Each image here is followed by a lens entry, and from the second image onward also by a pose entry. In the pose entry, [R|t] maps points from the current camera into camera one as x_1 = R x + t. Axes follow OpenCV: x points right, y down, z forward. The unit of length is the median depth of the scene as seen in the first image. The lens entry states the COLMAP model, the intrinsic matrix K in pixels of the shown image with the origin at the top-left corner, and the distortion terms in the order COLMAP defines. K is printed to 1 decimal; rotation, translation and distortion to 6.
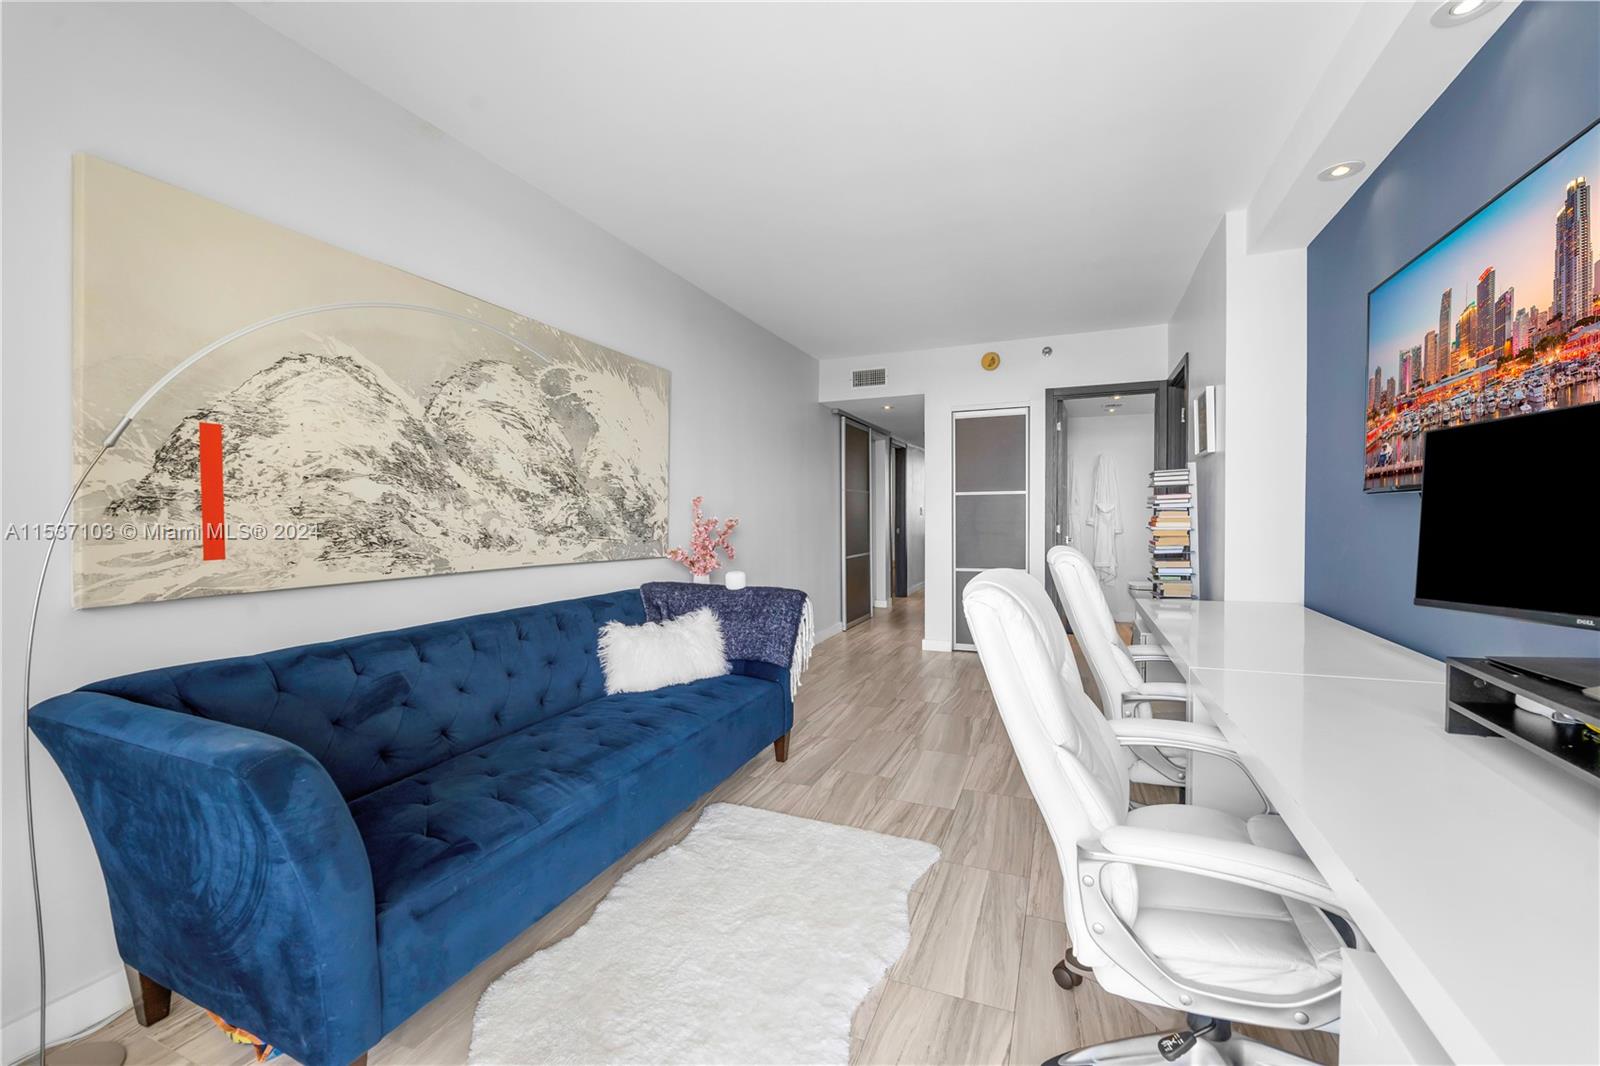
lens RADIAL K [[654.8, 0, 795.3], [0, 654.8, 534.0], [0, 0, 1]] dist [-0.000936, -0.000441]
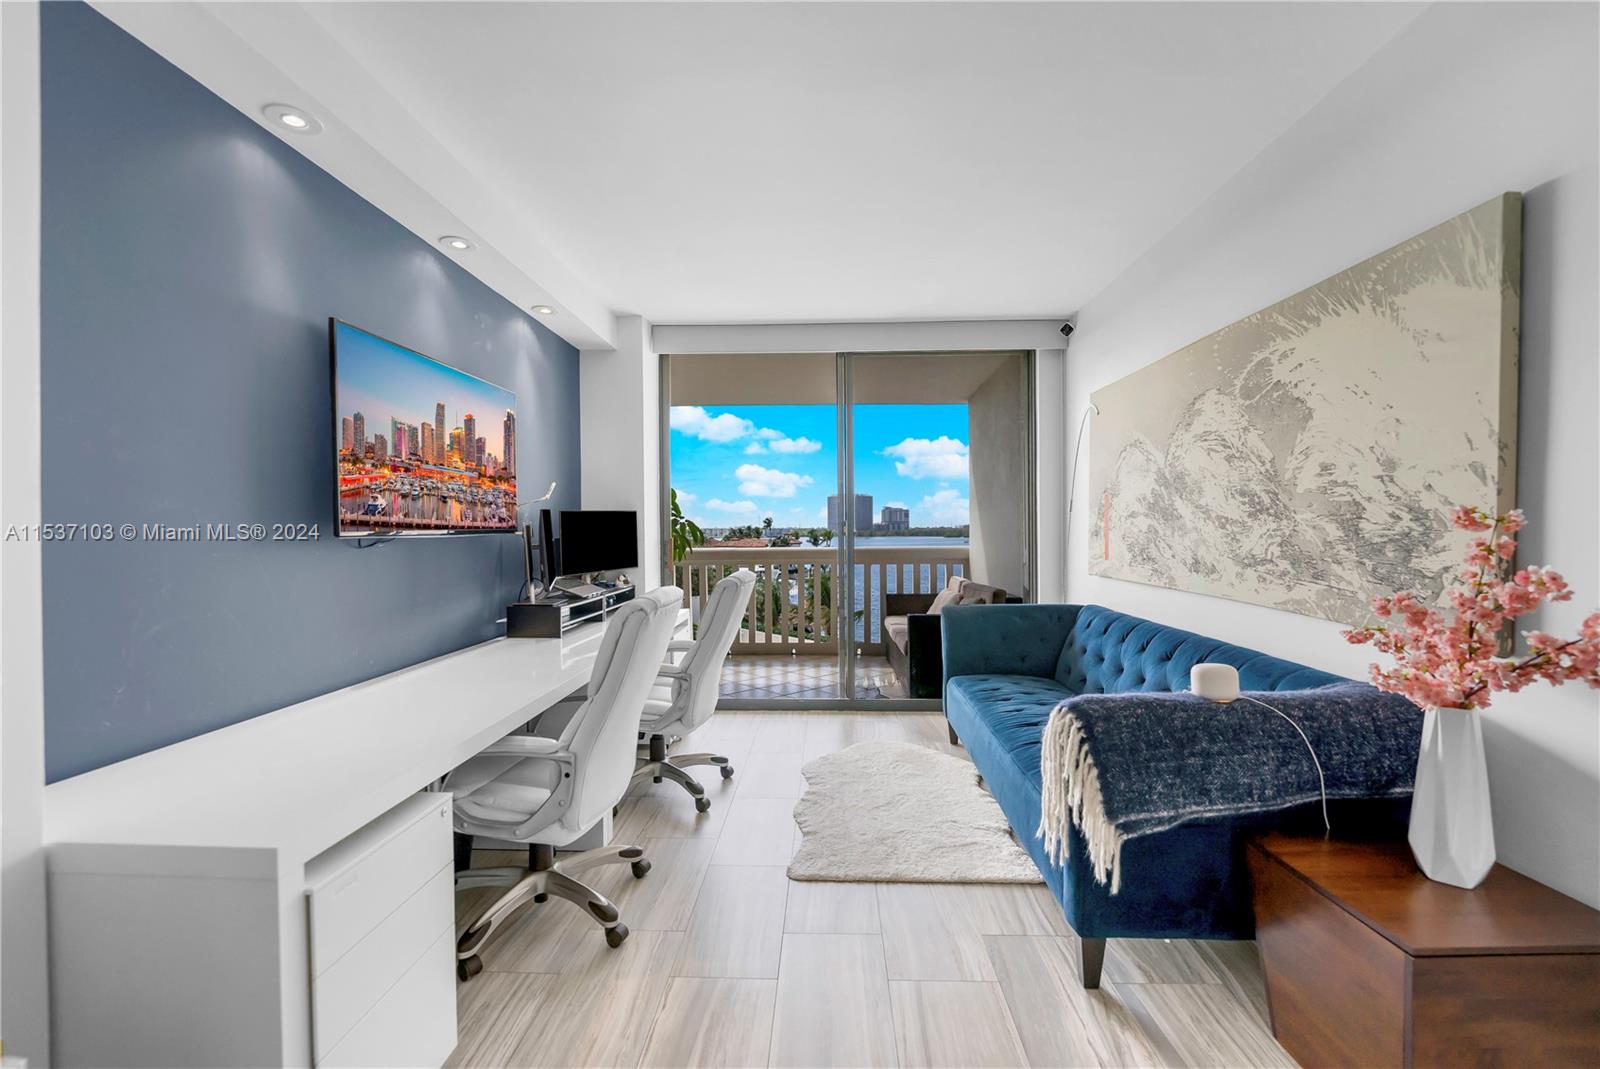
lens RADIAL K [[654.8, 0, 795.3], [0, 654.8, 535.5], [0, 0, 1]] dist [-0.000936, -0.000441]
pose [[-0.940915, 0.022252, -0.337912, 0.443725], [0.009787, 0.999209, 0.038548, -0.076410], [0.338502, 0.032963, -0.940388, 1.565182]]
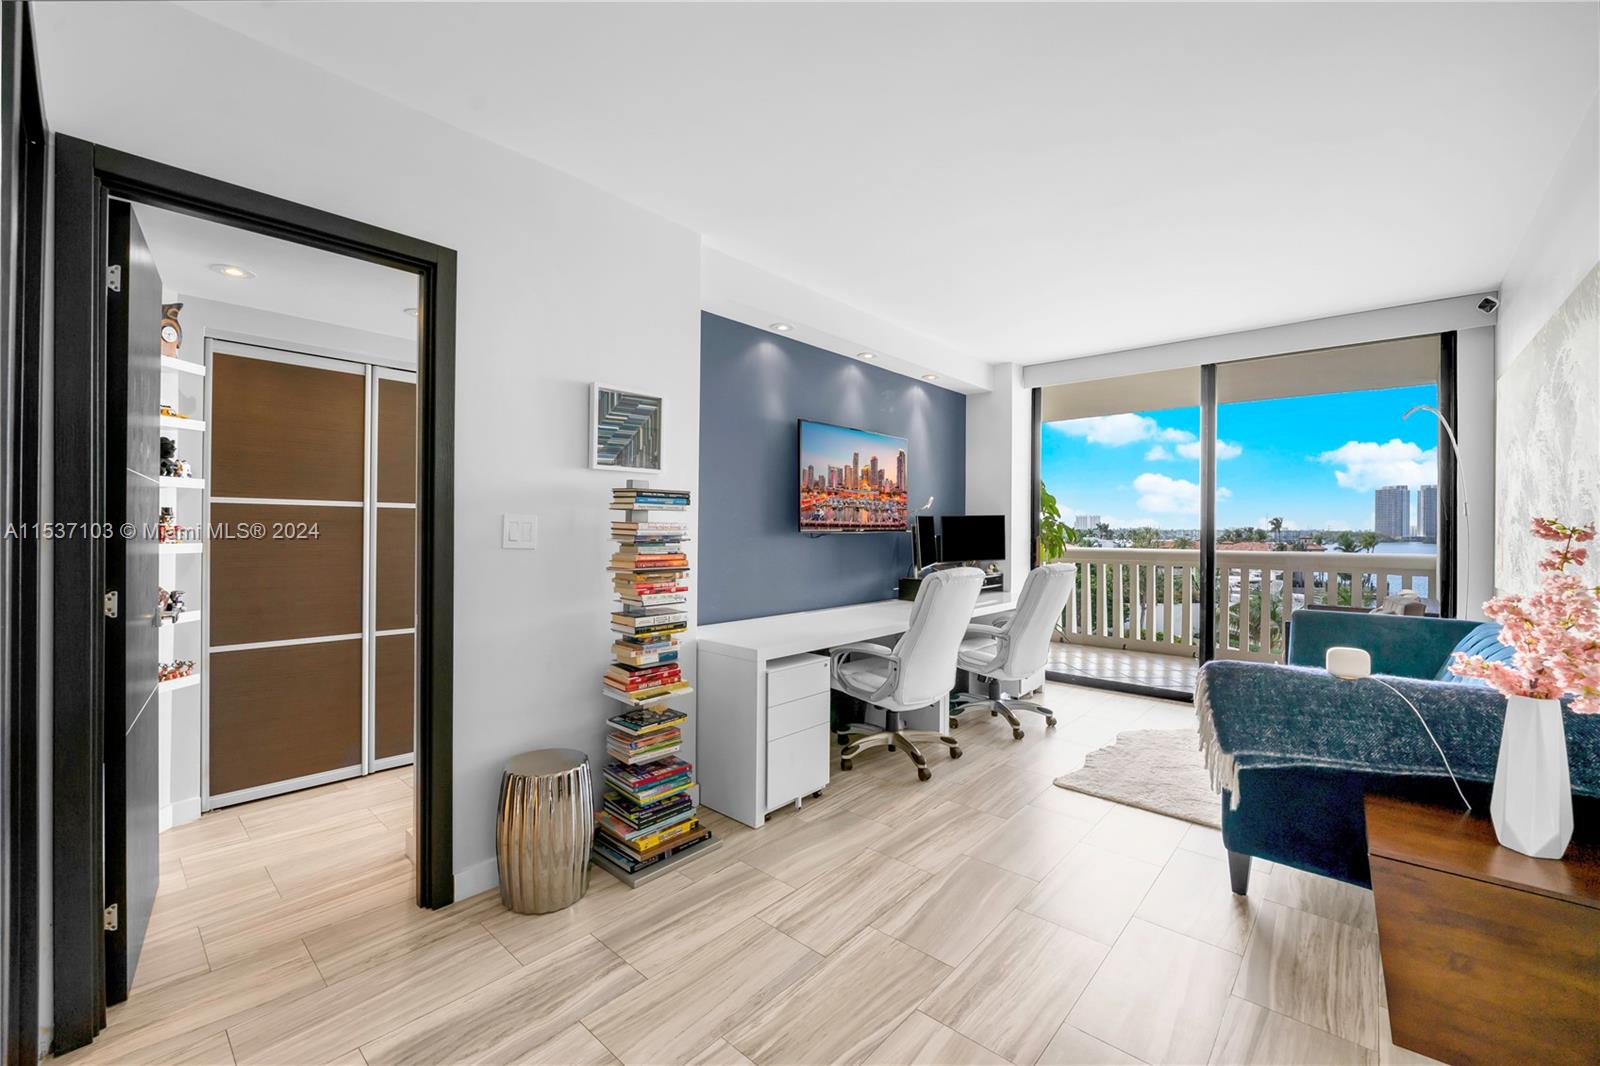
lens RADIAL K [[654.8, 0, 795.3], [0, 654.8, 534.0], [0, 0, 1]] dist [-0.000936, -0.000441]
pose [[-0.937498, 0.002699, 0.347980, 0.214732], [0.013547, 0.999495, 0.028746, -0.085577], [-0.347727, 0.031663, -0.937061, 1.991697]]
